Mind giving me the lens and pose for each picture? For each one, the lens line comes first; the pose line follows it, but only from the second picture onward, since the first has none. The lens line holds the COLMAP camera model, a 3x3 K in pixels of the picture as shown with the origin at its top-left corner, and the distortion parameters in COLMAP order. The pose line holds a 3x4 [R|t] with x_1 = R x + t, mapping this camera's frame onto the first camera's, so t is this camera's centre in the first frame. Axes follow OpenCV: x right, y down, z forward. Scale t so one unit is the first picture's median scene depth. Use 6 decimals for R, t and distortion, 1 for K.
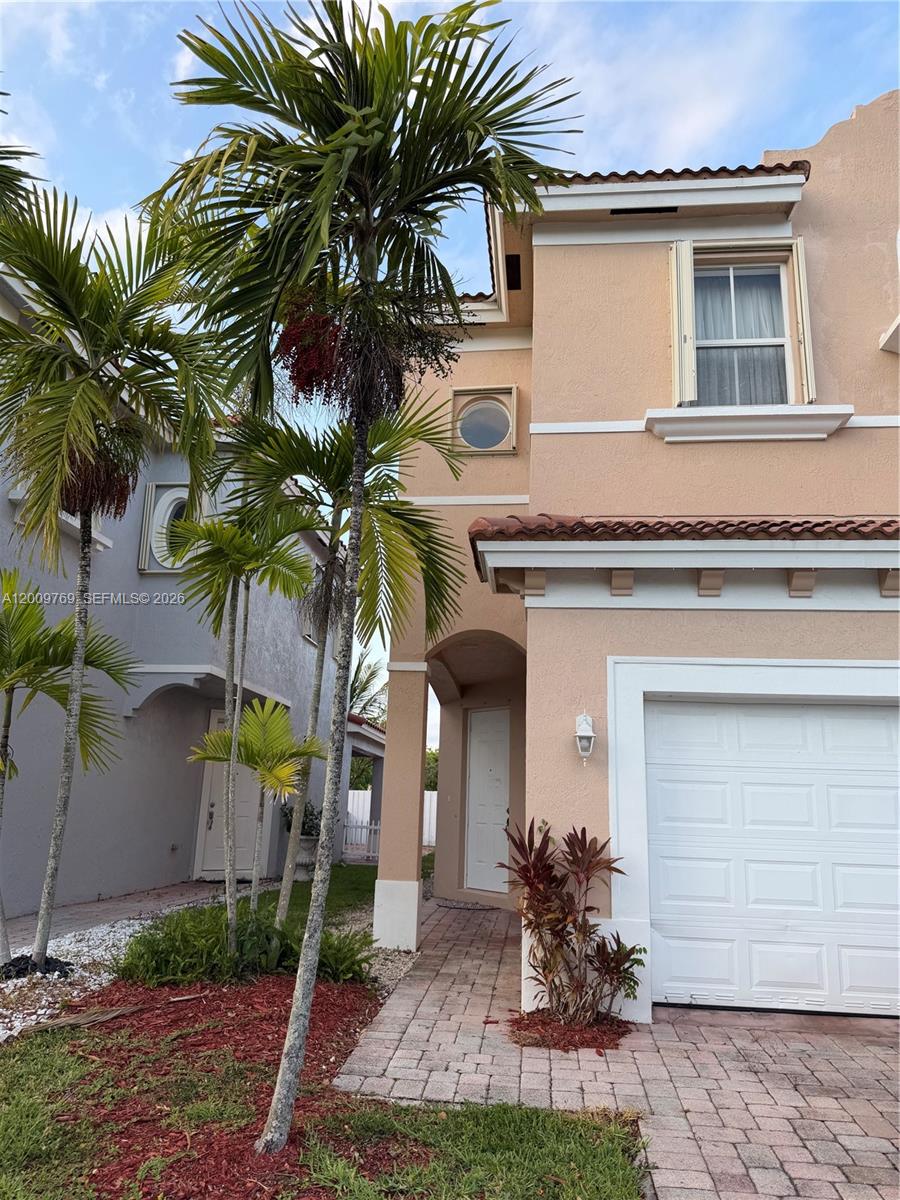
lens RADIAL K [[850.9, 0, 450.0], [0, 850.9, 600.0], [0, 0, 1]] dist [0.089810, -0.132390]
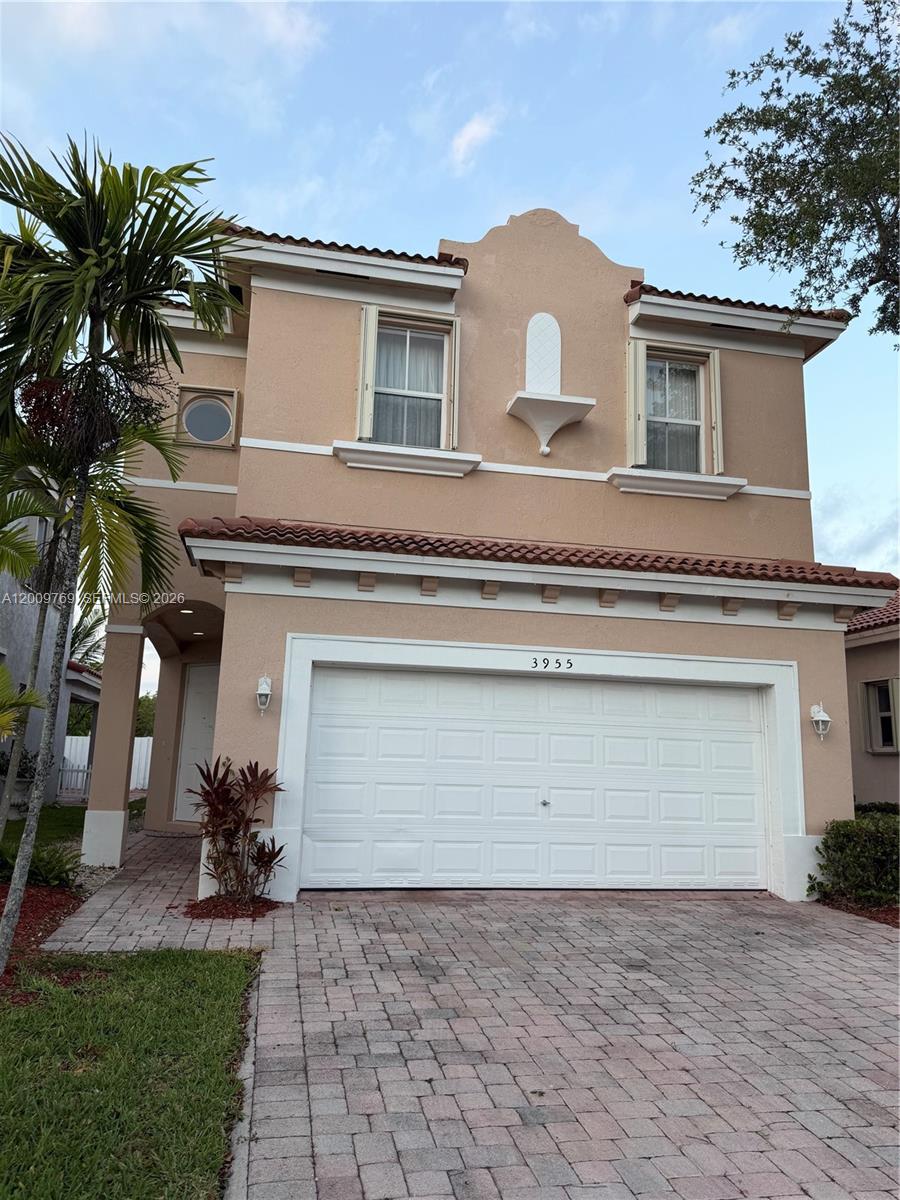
lens RADIAL K [[852.6, 0, 449.5], [0, 852.6, 597.7], [0, 0, 1]] dist [0.076995, -0.103154]
pose [[0.956074, 0.048988, 0.289003, 0.038686], [-0.066086, 0.996576, 0.049698, -0.062896], [-0.285579, -0.066614, 0.956037, -0.286210]]
